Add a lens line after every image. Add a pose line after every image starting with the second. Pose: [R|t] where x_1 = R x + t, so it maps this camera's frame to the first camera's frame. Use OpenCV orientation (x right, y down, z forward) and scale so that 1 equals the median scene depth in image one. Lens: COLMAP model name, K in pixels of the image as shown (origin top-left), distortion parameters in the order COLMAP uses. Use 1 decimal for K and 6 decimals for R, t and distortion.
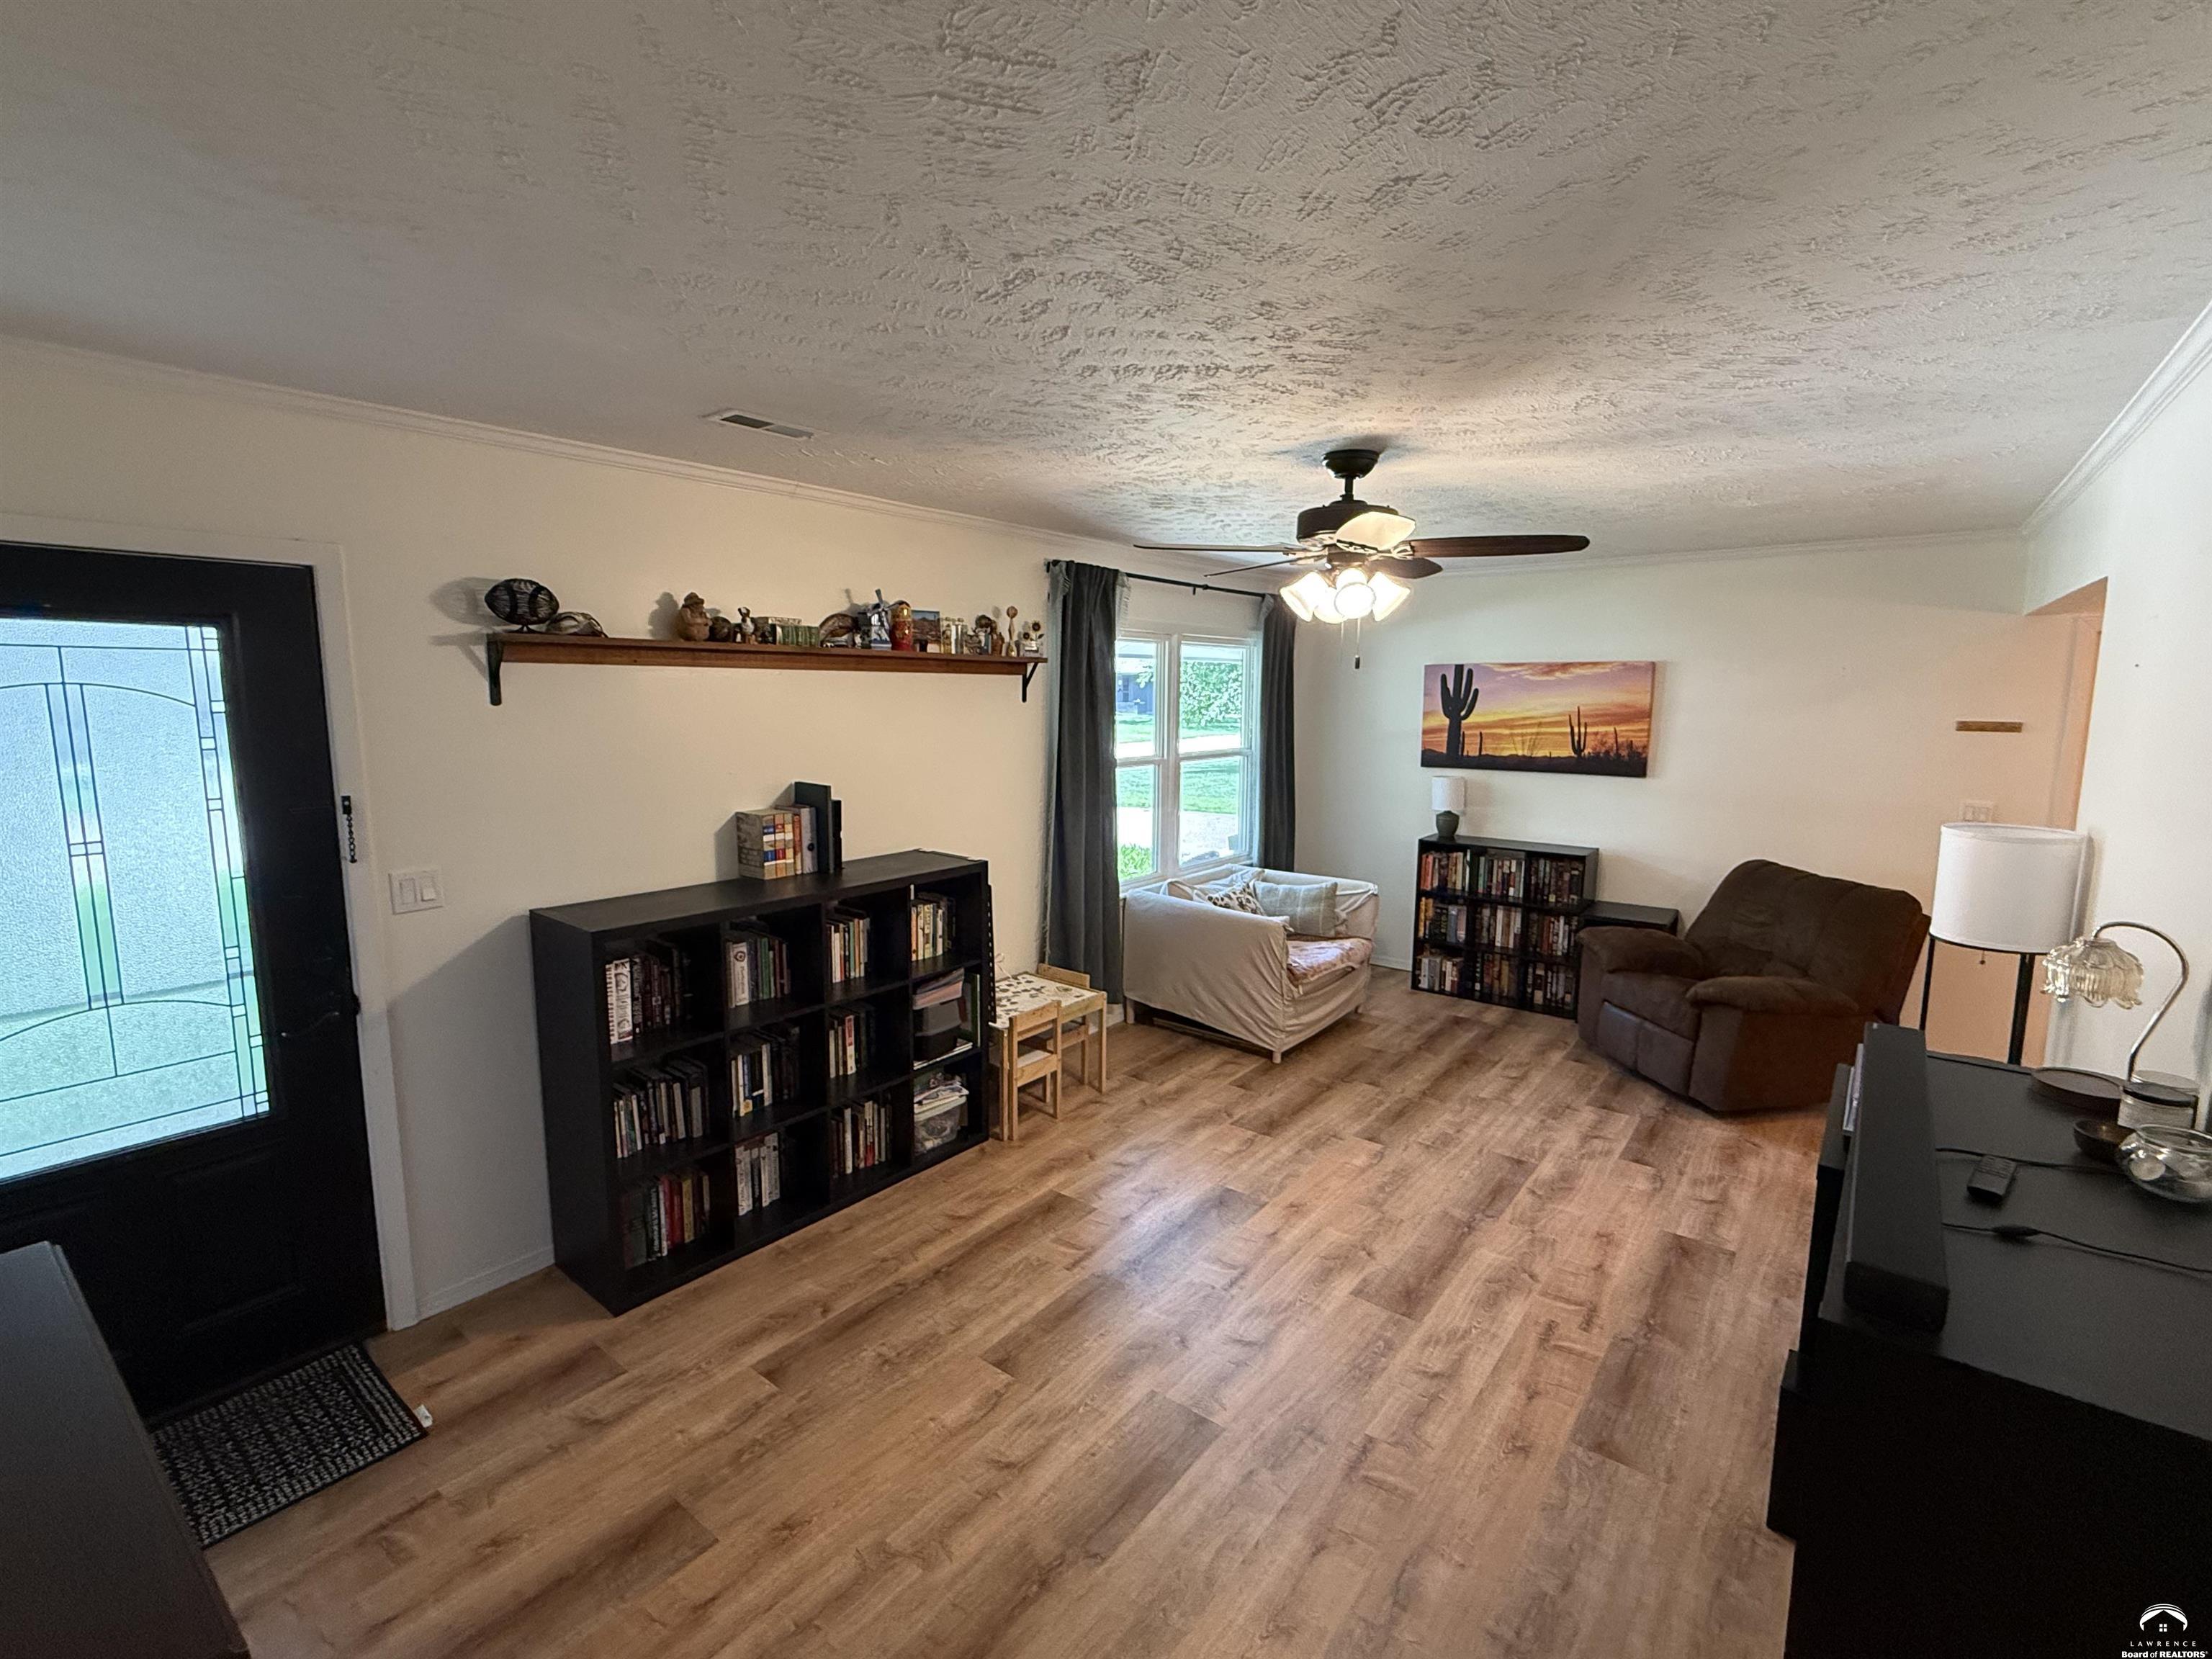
lens RADIAL K [[1008.2, 0, 1103.0], [0, 1008.2, 829.3], [0, 0, 1]] dist [-0.000754, 0.000716]
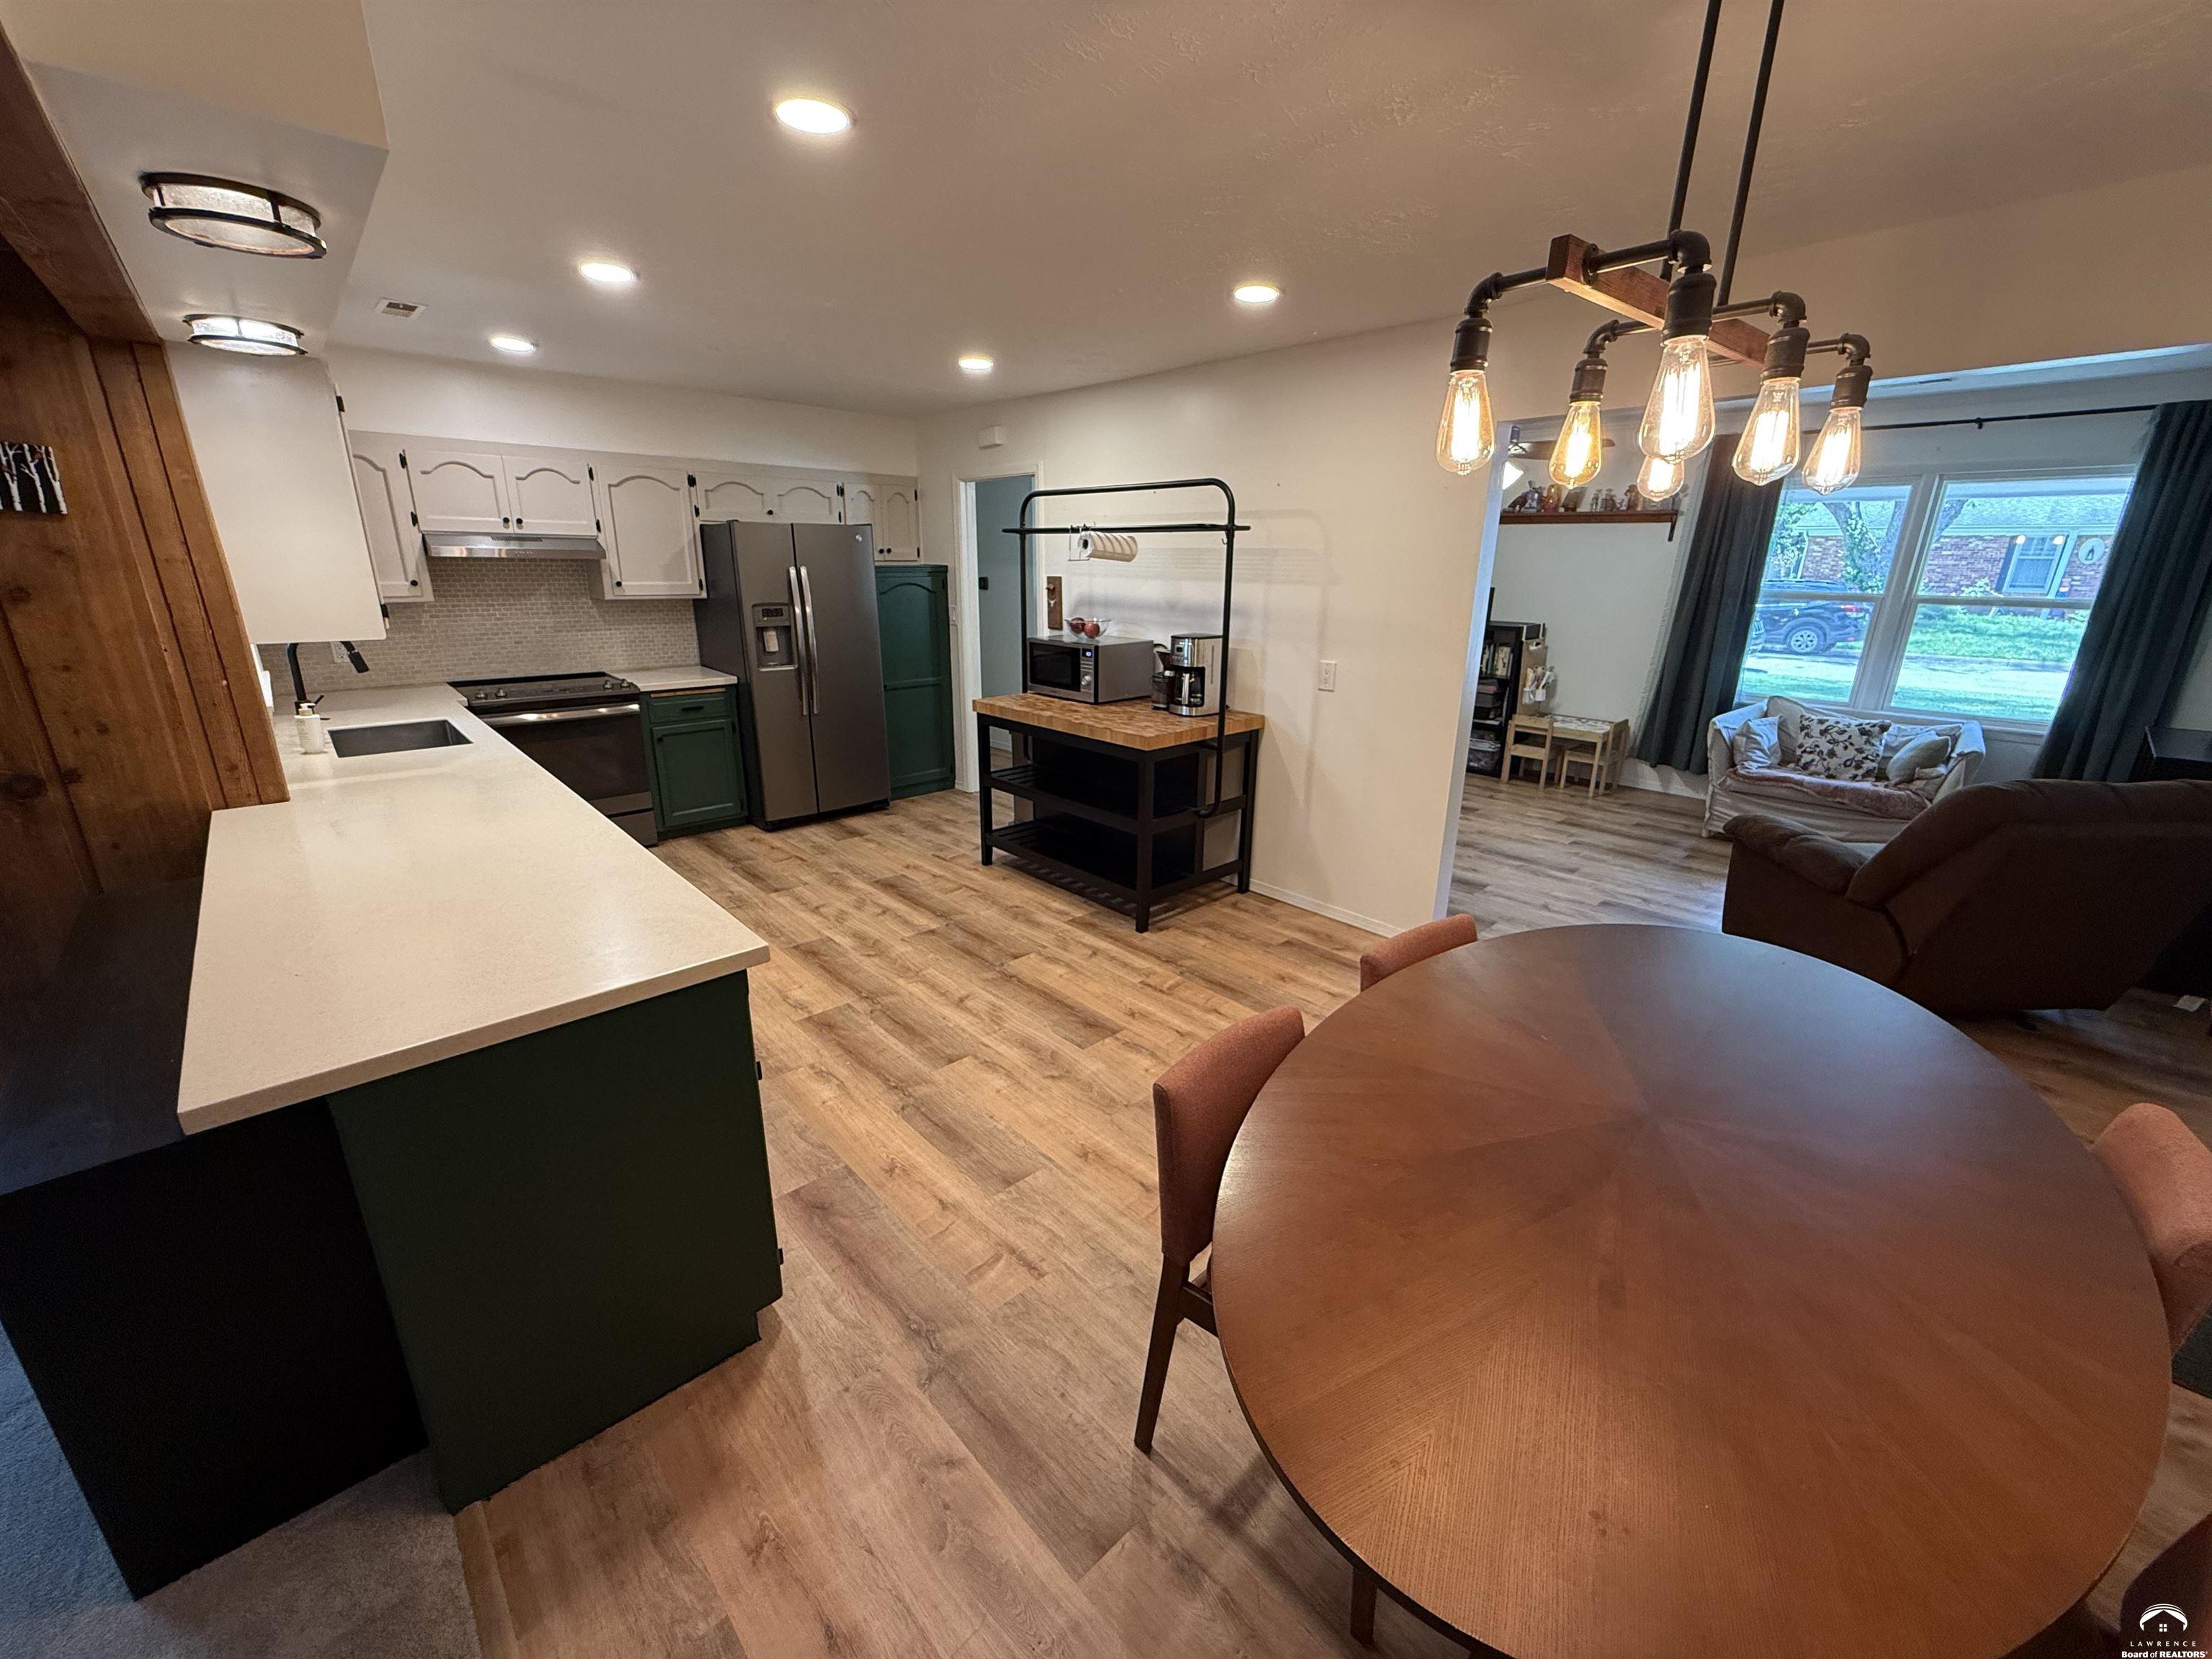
lens RADIAL K [[882.5, 0, 1096.8], [0, 882.5, 829.8], [0, 0, 1]] dist [-0.000899, 0.000164]
pose [[-0.163967, 0.292982, -0.941953, 1.557299], [-0.142983, 0.937734, 0.316560, -0.020886], [0.976048, 0.186589, -0.111866, 0.442003]]
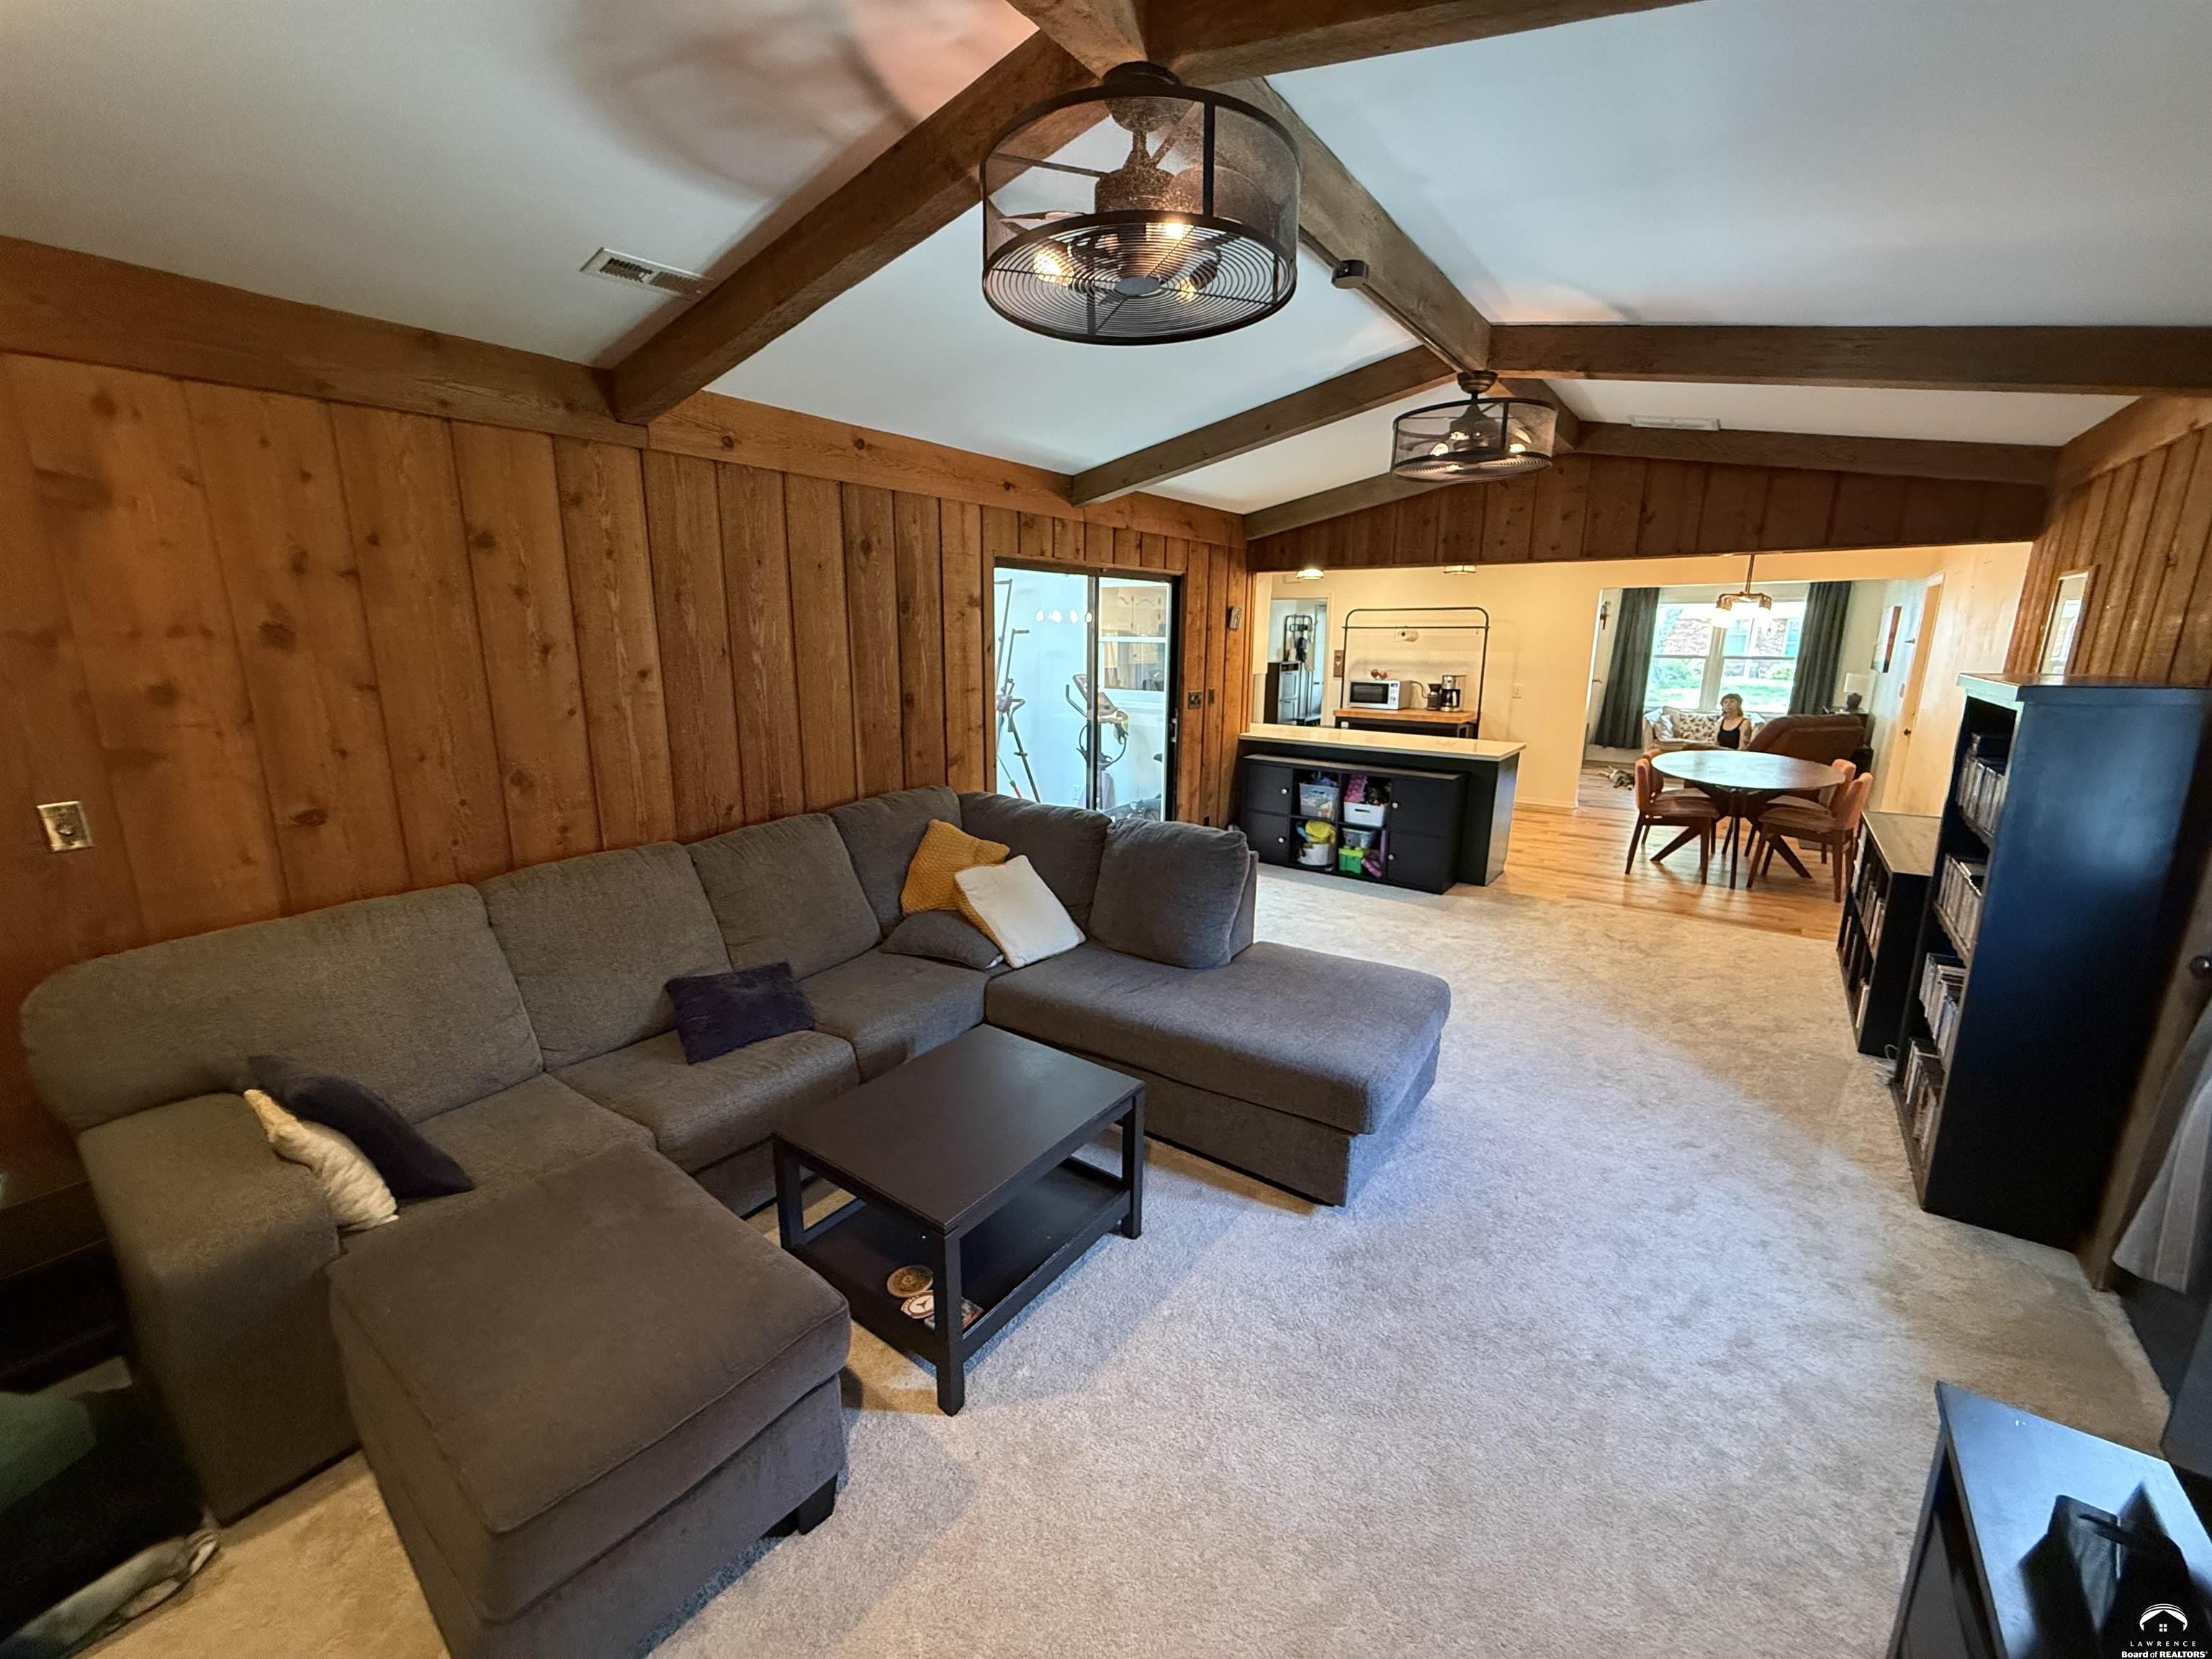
lens RADIAL K [[882.5, 0, 1096.8], [0, 882.5, 829.8], [0, 0, 1]] dist [-0.000899, 0.000164]
pose [[0.022998, 0.217327, -0.975828, 2.705292], [-0.139340, 0.967256, 0.212134, 0.102337], [0.989978, 0.131093, 0.052528, -0.527292]]
